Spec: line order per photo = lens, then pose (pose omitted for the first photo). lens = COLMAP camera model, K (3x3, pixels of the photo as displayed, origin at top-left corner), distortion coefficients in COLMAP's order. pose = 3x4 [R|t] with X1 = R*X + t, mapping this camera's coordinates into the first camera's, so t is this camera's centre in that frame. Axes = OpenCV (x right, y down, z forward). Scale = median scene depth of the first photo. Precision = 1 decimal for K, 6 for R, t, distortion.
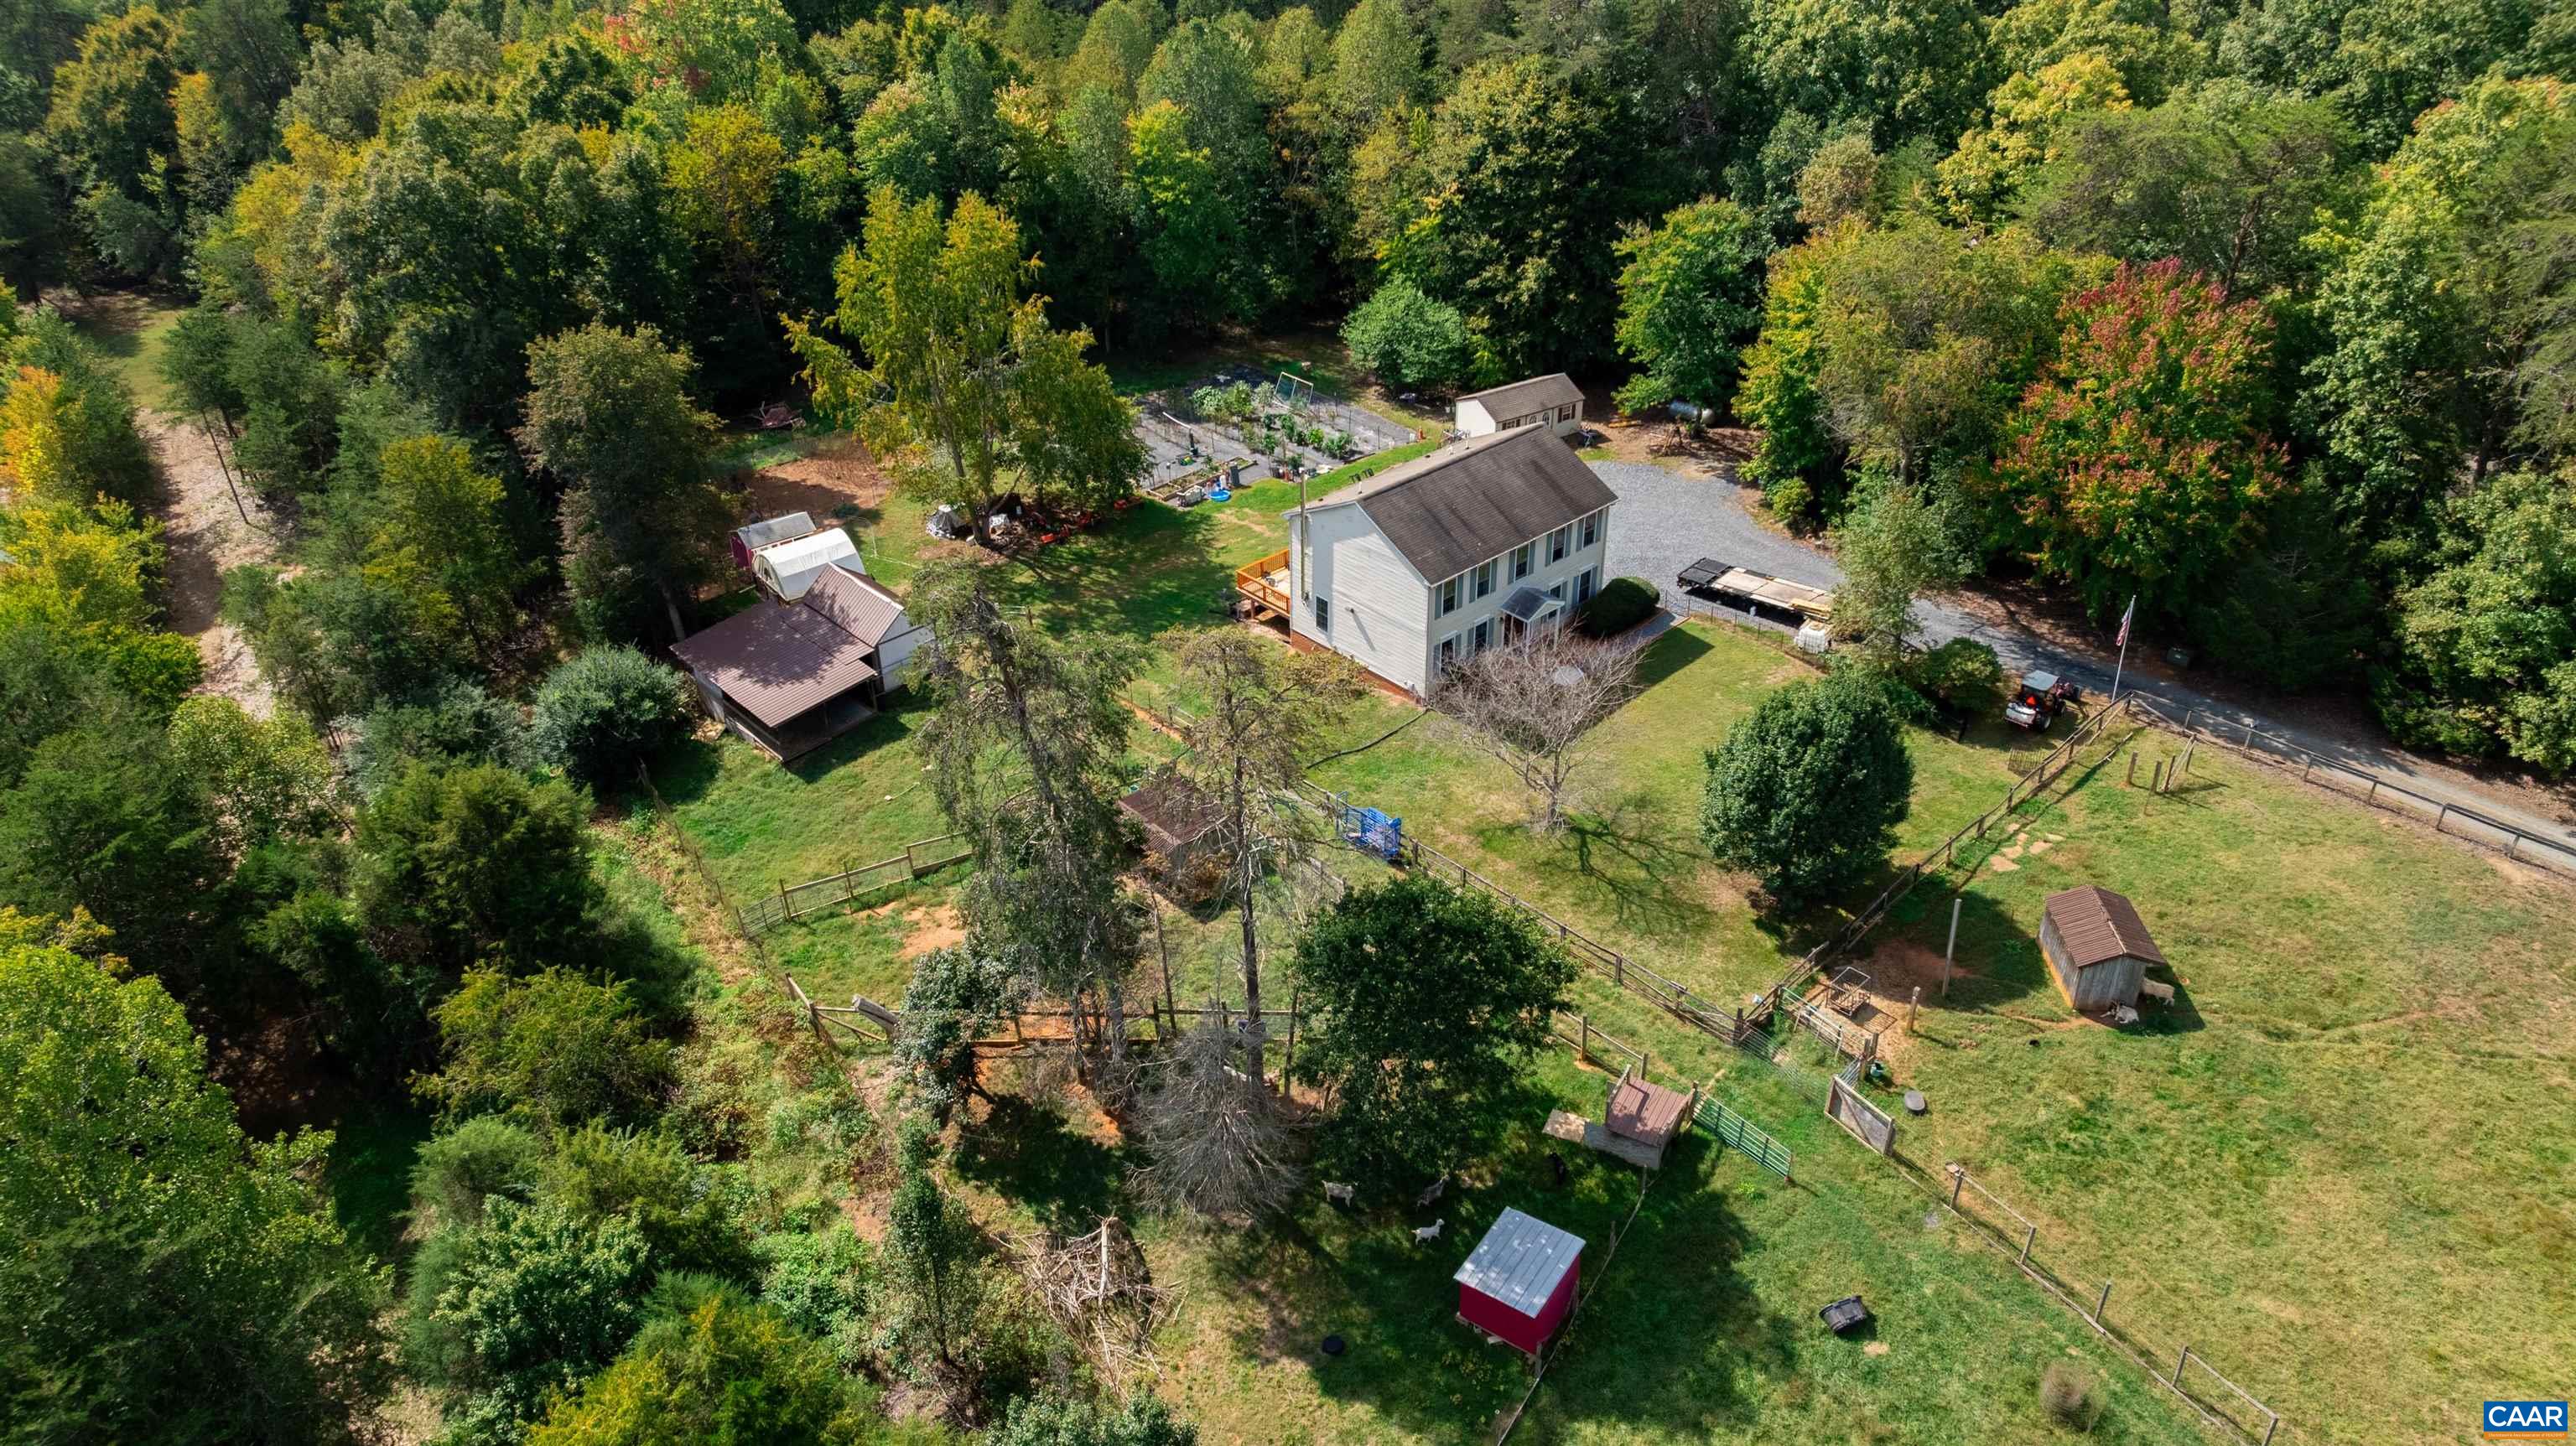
lens RADIAL K [[1805.4, 0, 1294.7], [0, 1805.4, 746.3], [0, 0, 1]] dist [-0.021262, 0.001306]
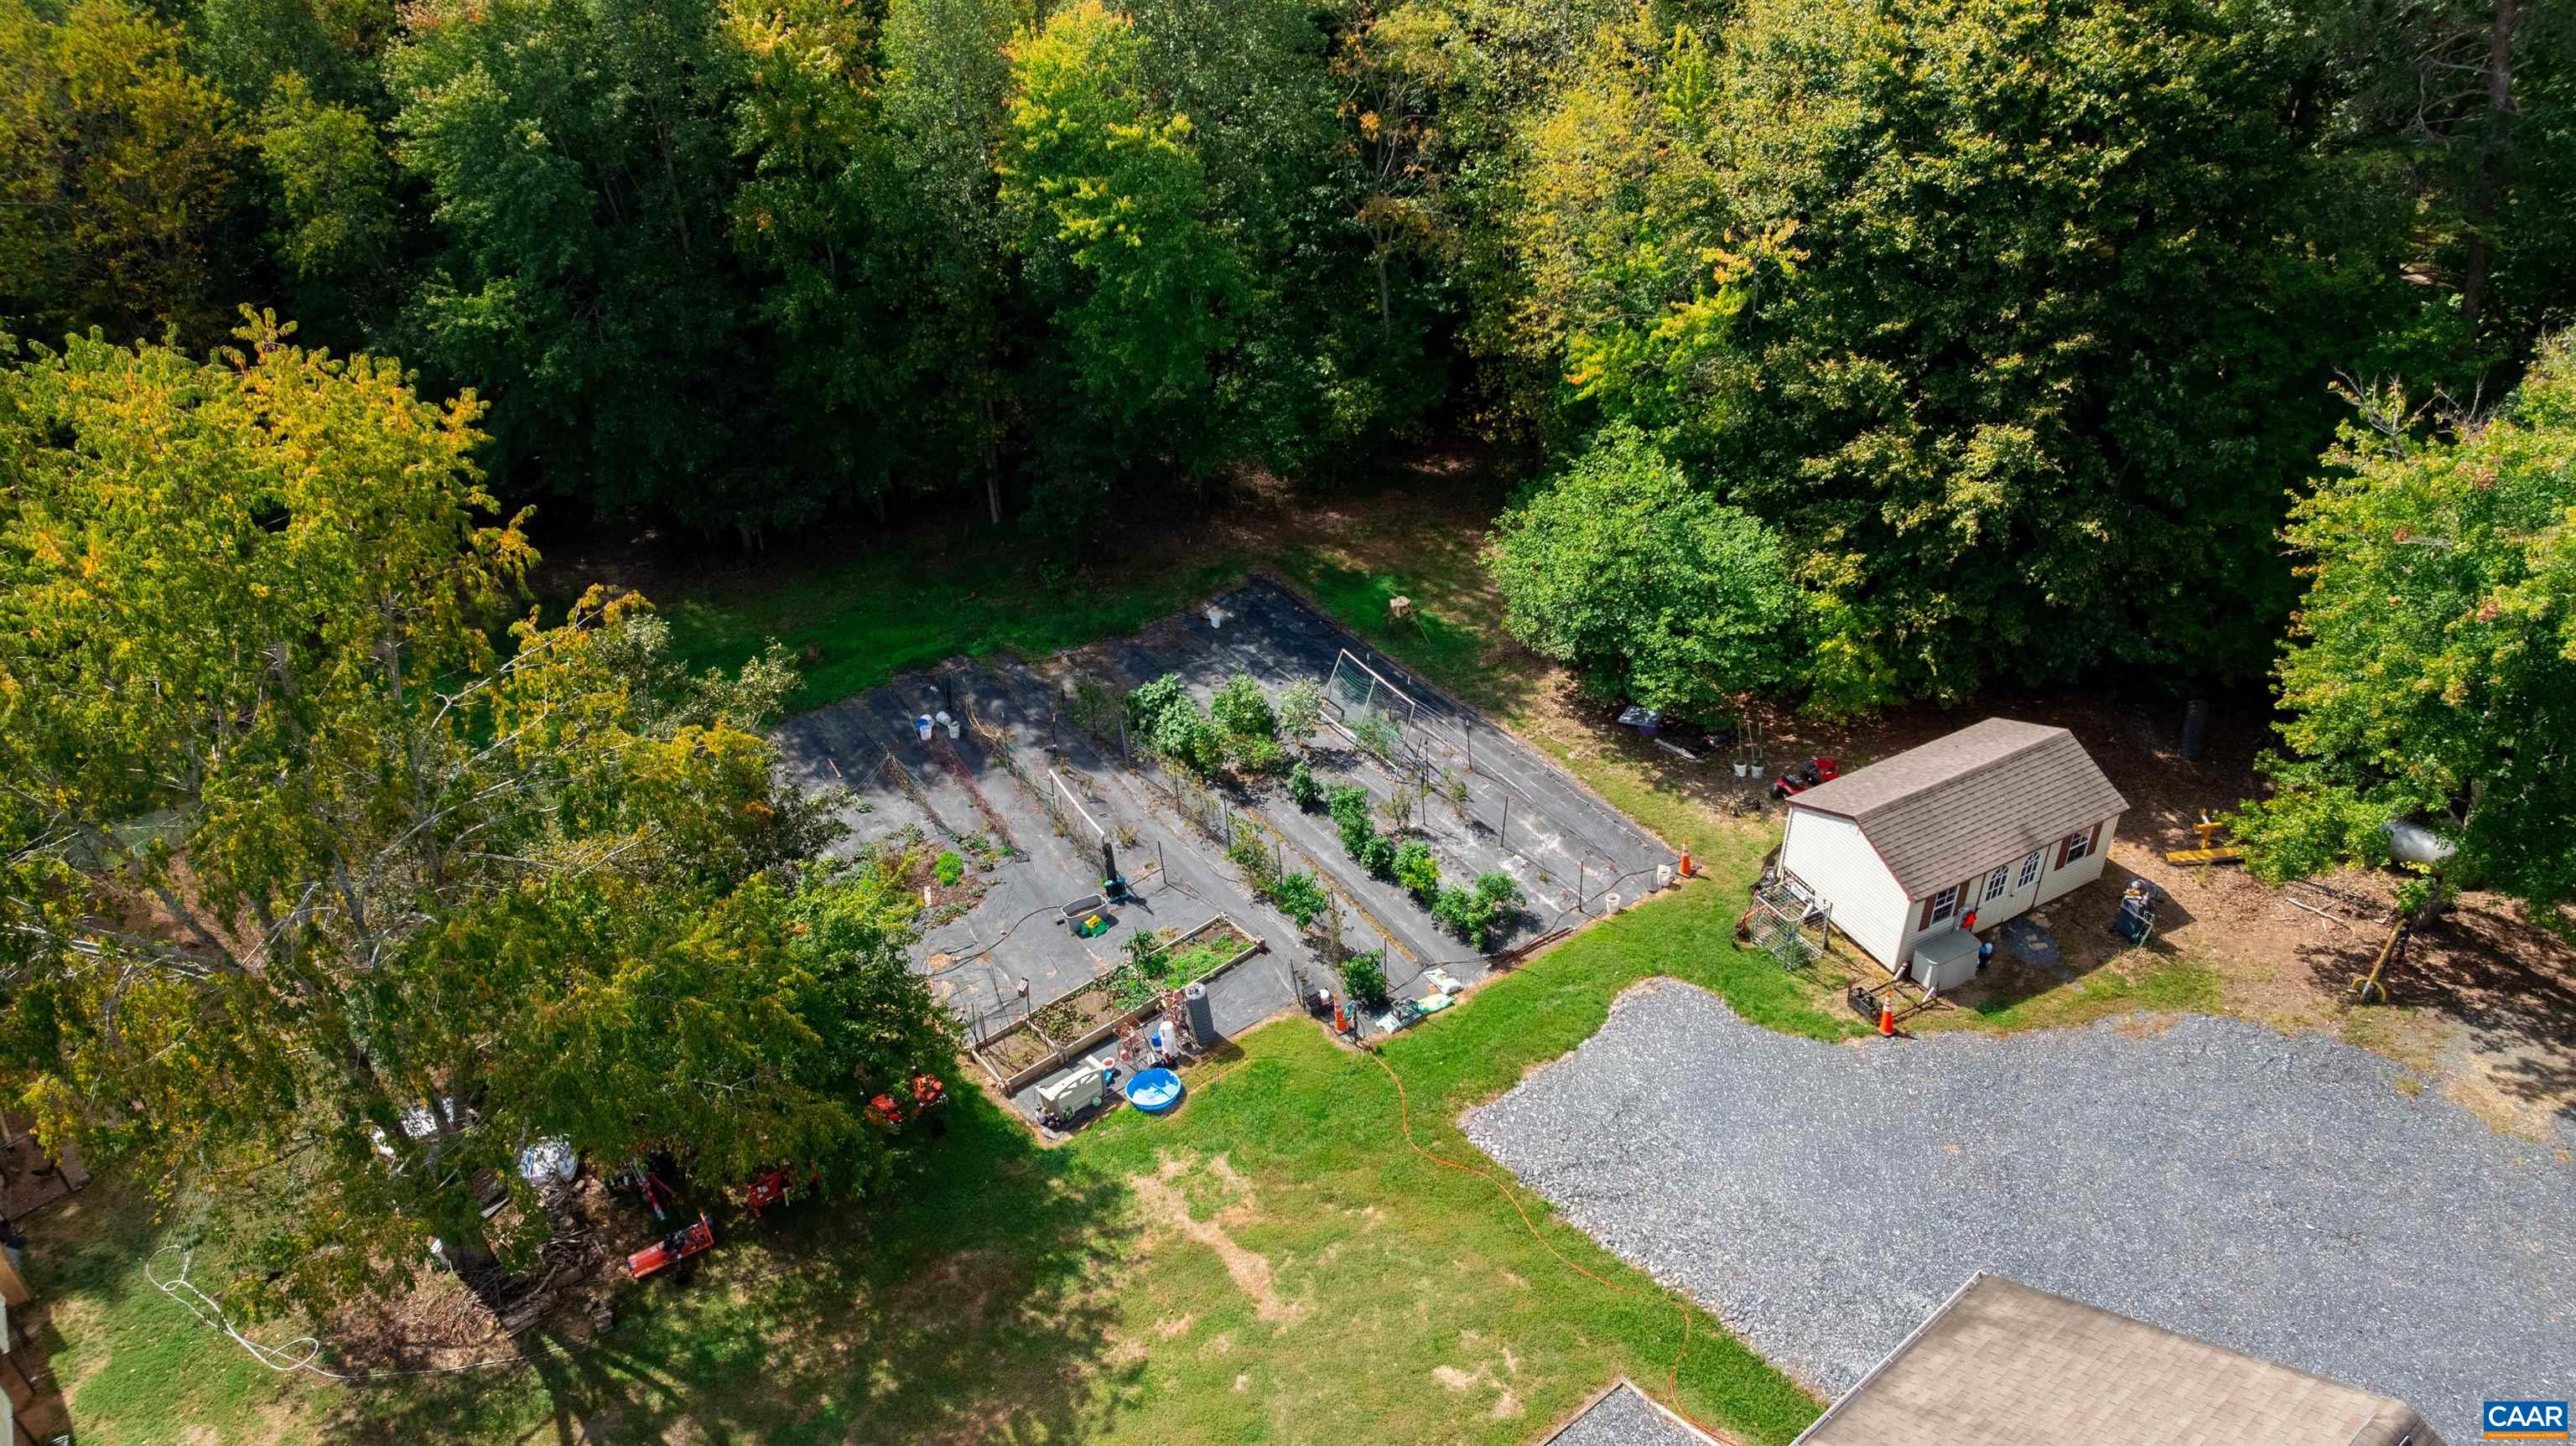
lens RADIAL K [[1824.2, 0, 1301.4], [0, 1824.2, 723.6], [0, 0, 1]] dist [-0.023235, 0.002556]
pose [[0.998670, 0.028768, -0.042782, 0.002135], [-0.027428, 0.999124, 0.031606, -0.211115], [0.043653, -0.030390, 0.998584, 0.590476]]
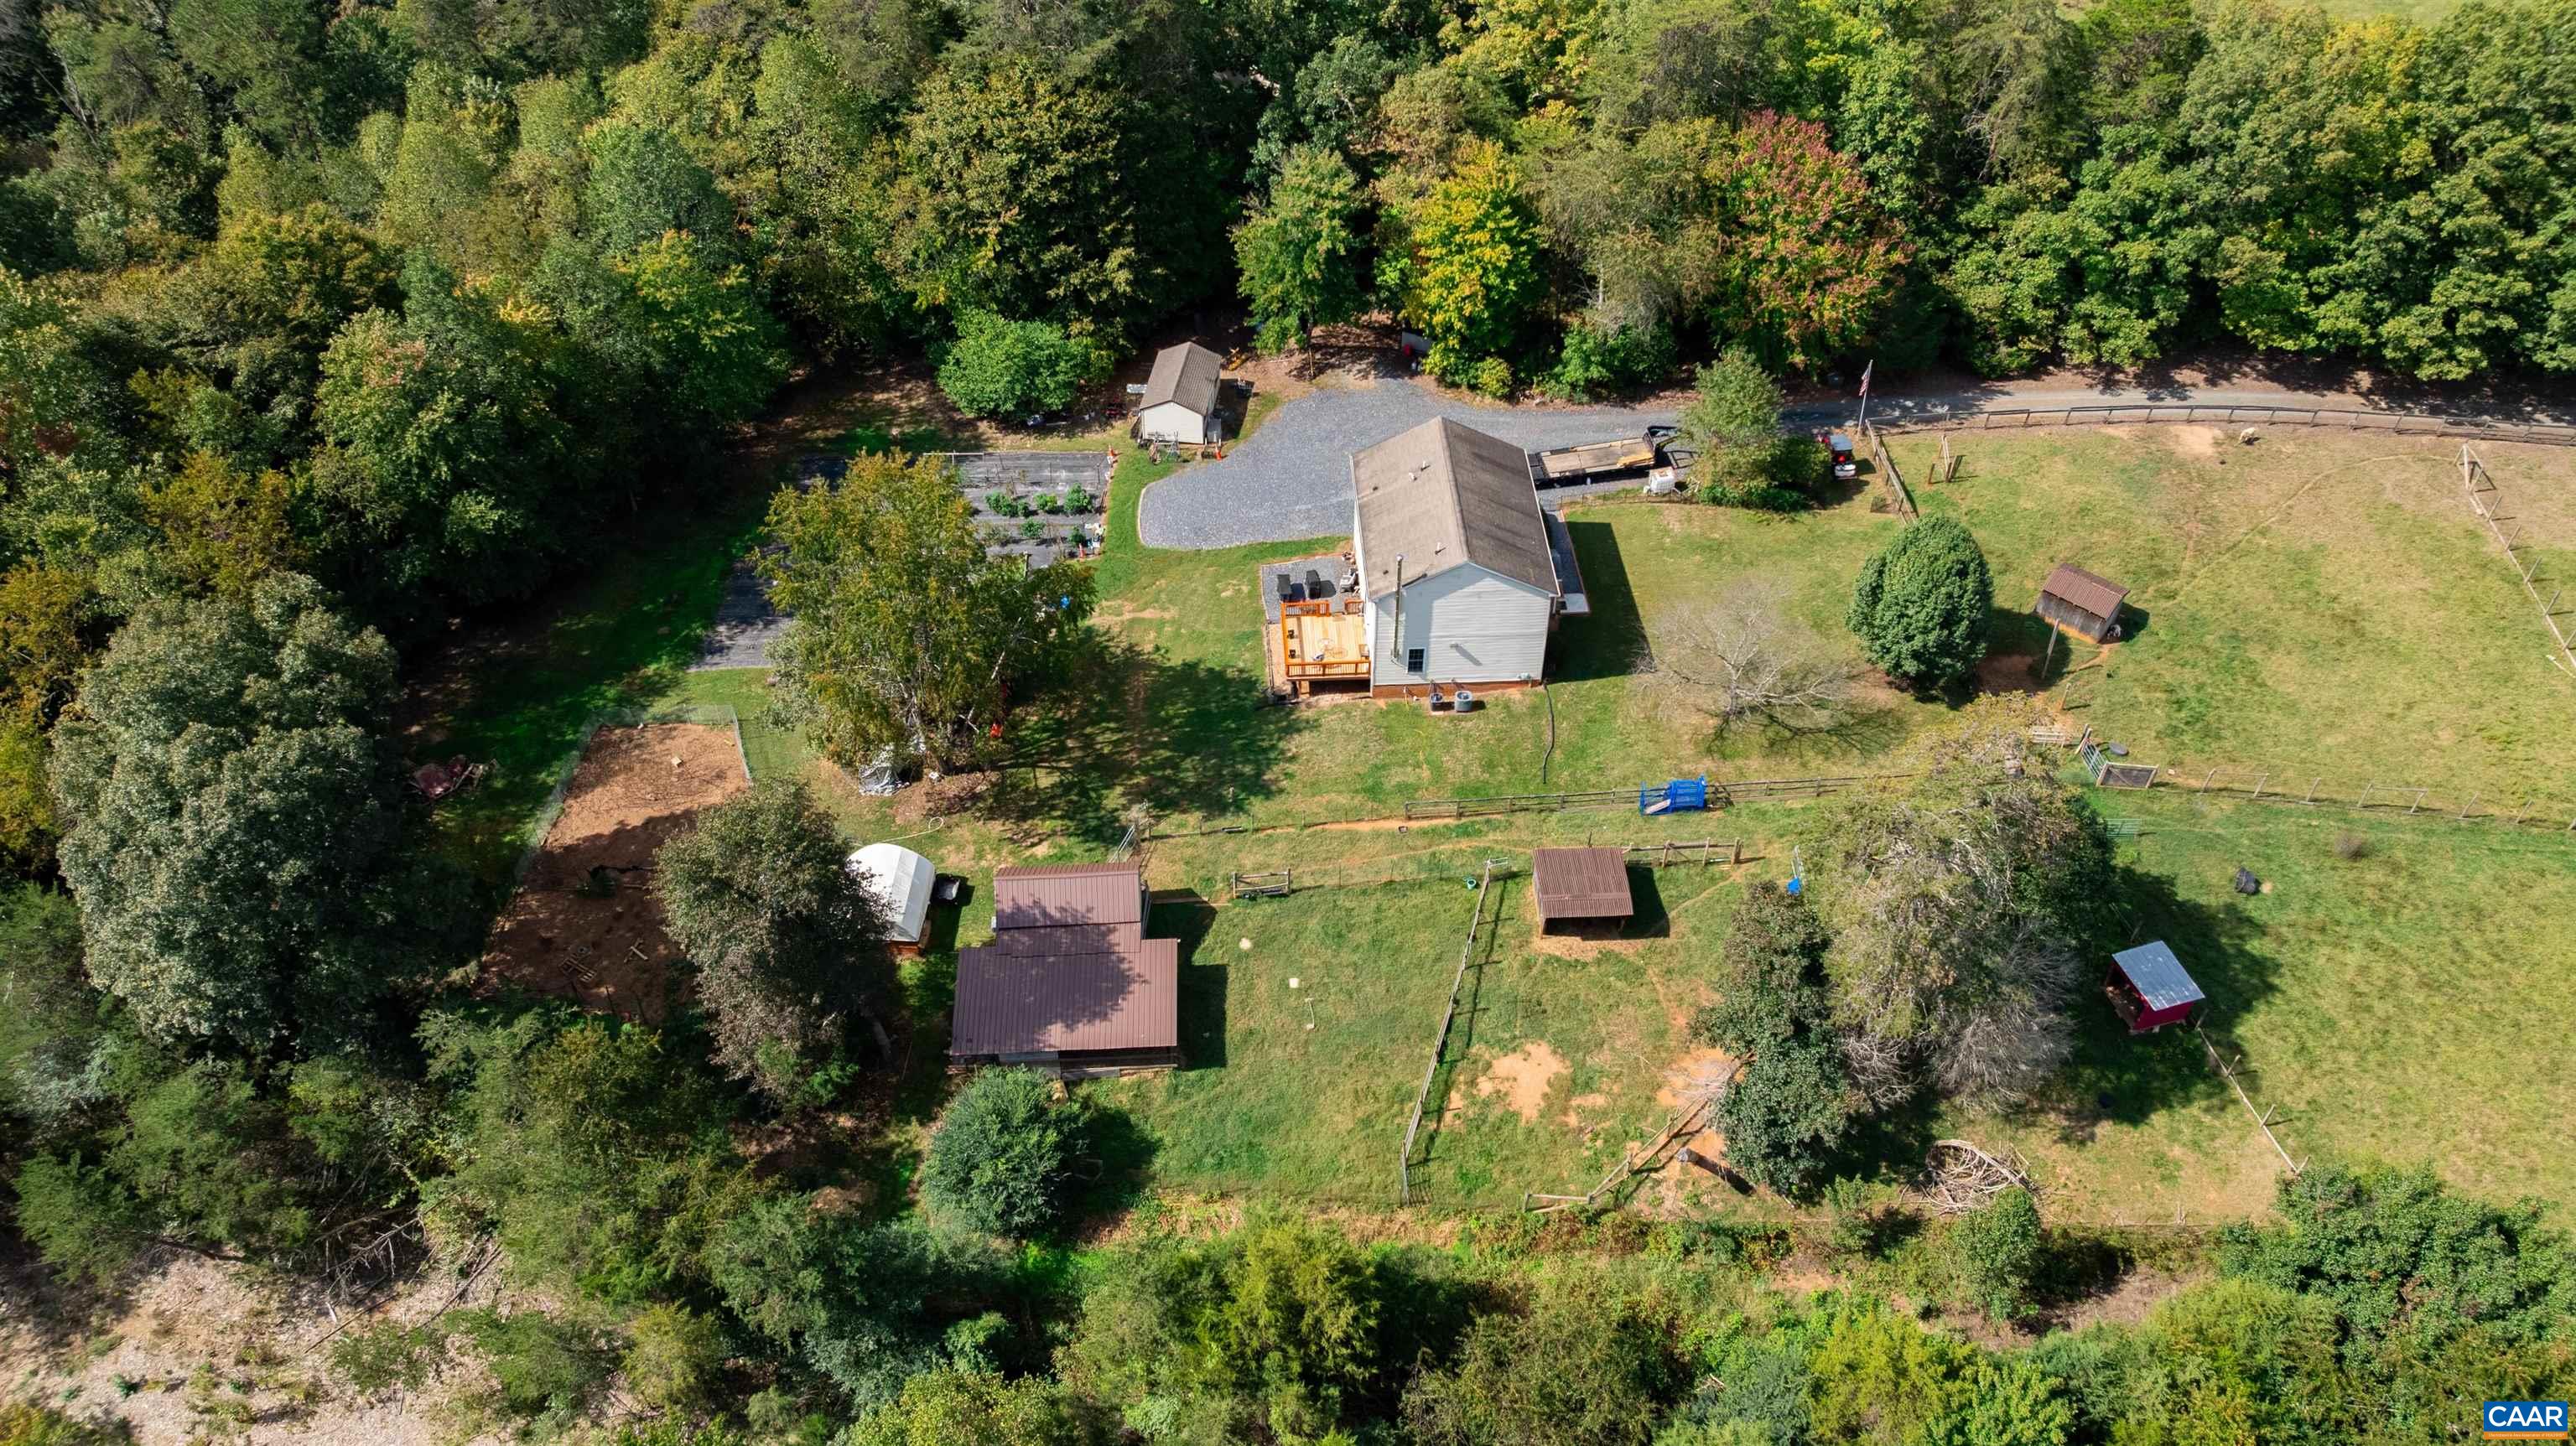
lens RADIAL K [[1824.2, 0, 1301.4], [0, 1824.2, 723.6], [0, 0, 1]] dist [-0.023235, 0.002556]
pose [[0.637718, -0.524810, 0.563818, -0.519416], [0.412142, 0.850865, 0.325835, -0.330561], [-0.650734, 0.024583, 0.758908, 0.145300]]
